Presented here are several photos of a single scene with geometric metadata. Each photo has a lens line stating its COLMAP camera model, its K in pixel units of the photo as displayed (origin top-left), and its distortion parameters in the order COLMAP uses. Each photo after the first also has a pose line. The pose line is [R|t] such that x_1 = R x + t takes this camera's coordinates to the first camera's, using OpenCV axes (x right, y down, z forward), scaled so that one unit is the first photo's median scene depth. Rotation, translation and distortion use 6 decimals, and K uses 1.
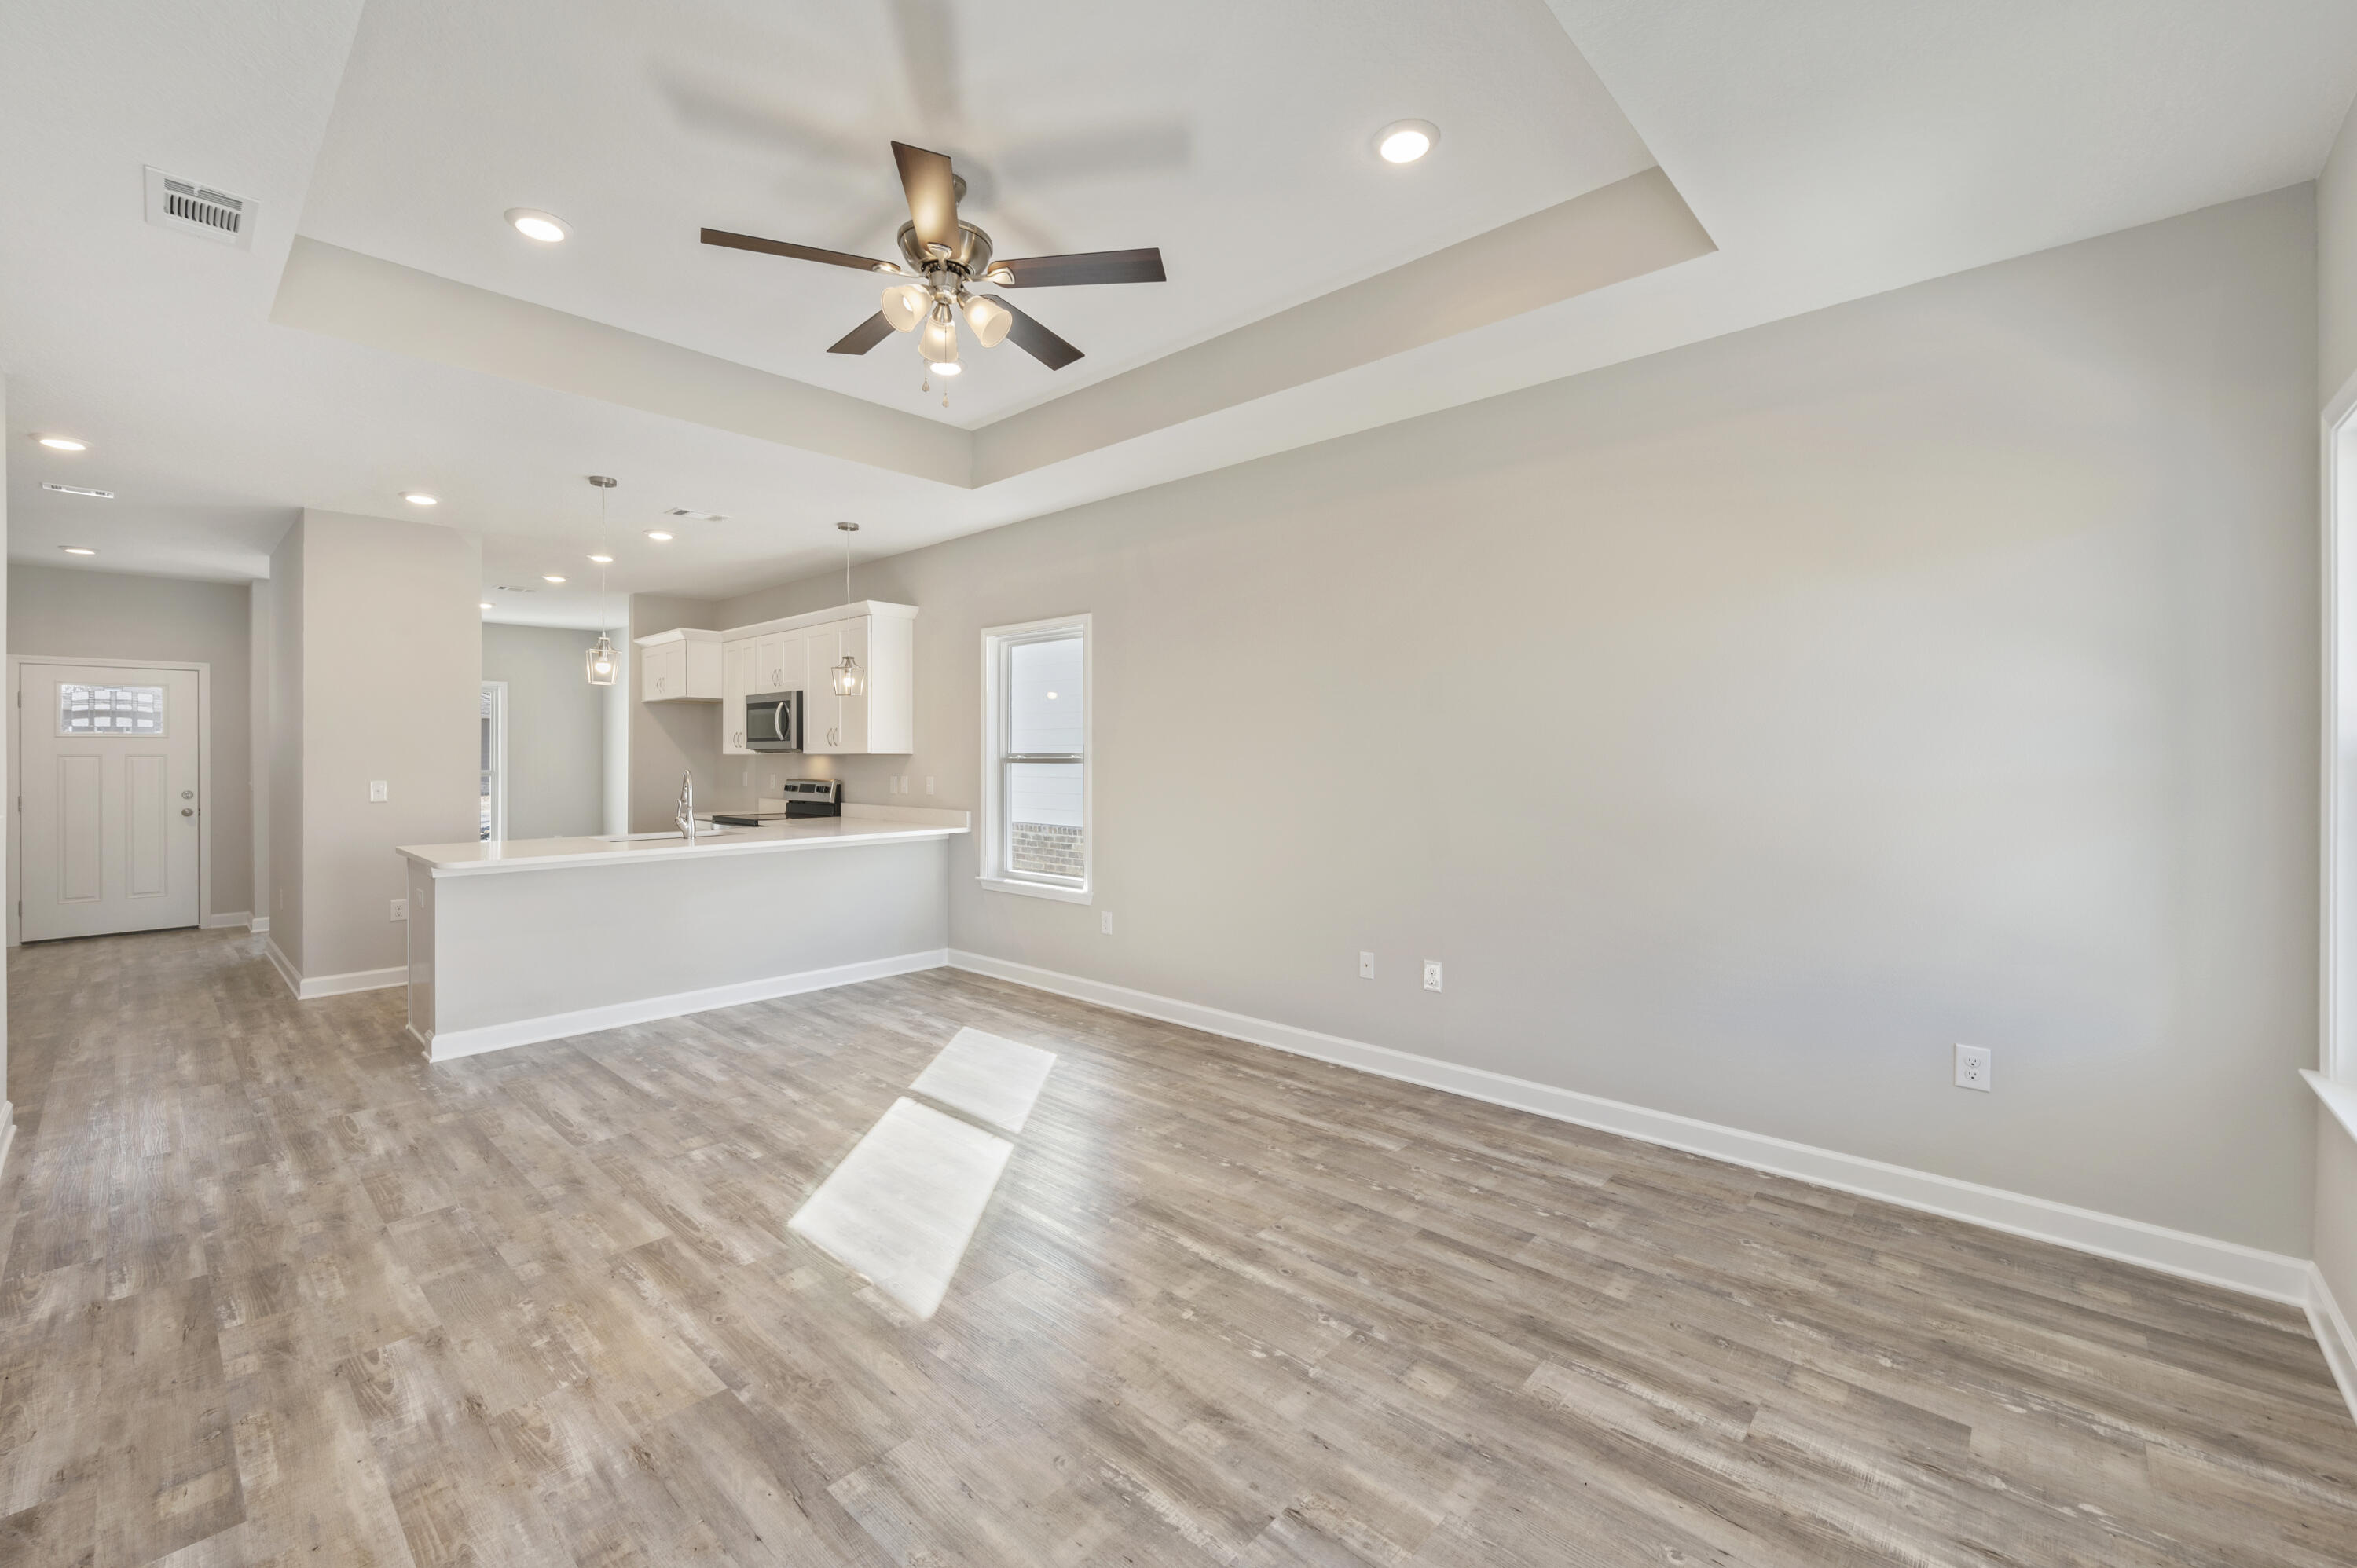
lens RADIAL K [[972.6, 0, 1198.4], [0, 972.6, 773.1], [0, 0, 1]] dist [-0.001121, 0.001036]
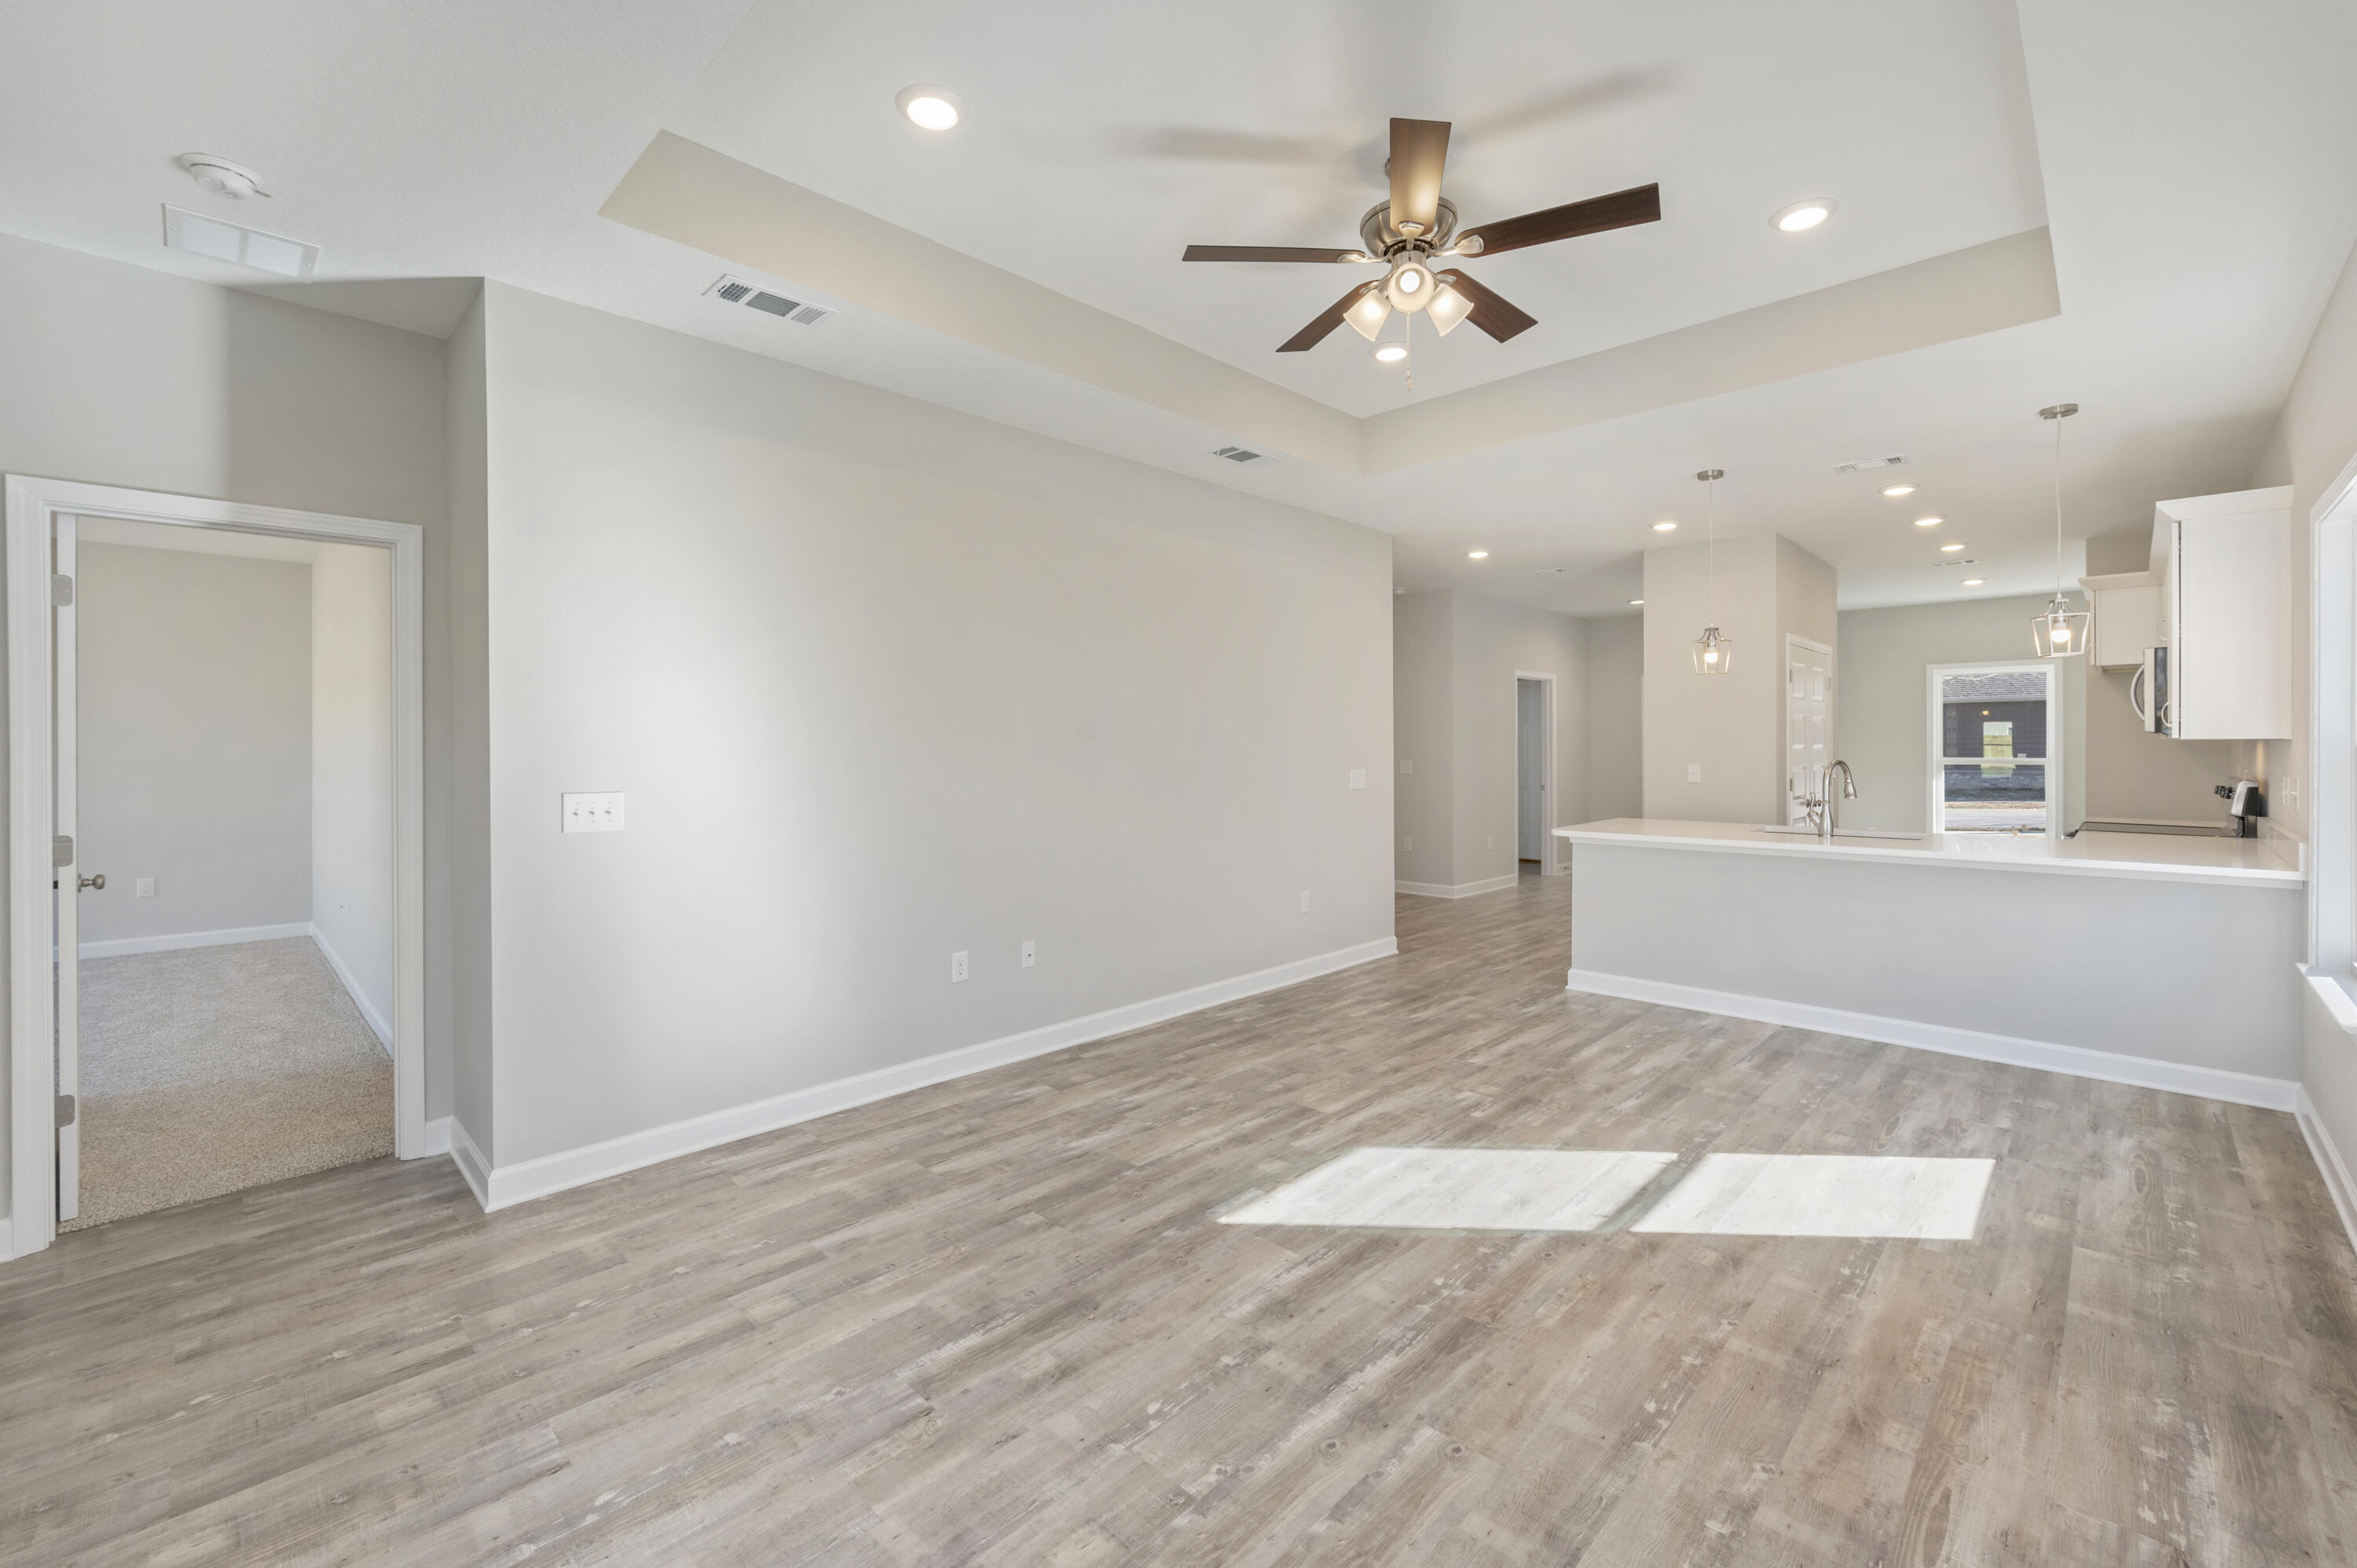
lens RADIAL K [[972.6, 0, 1161.4], [0, 972.6, 766.8], [0, 0, 1]] dist [-0.001121, 0.001036]
pose [[-0.052823, 0.022183, -0.998357, 0.686123], [-0.011993, 0.999667, 0.022846, -0.016768], [0.998532, 0.013180, -0.052539, 0.750947]]
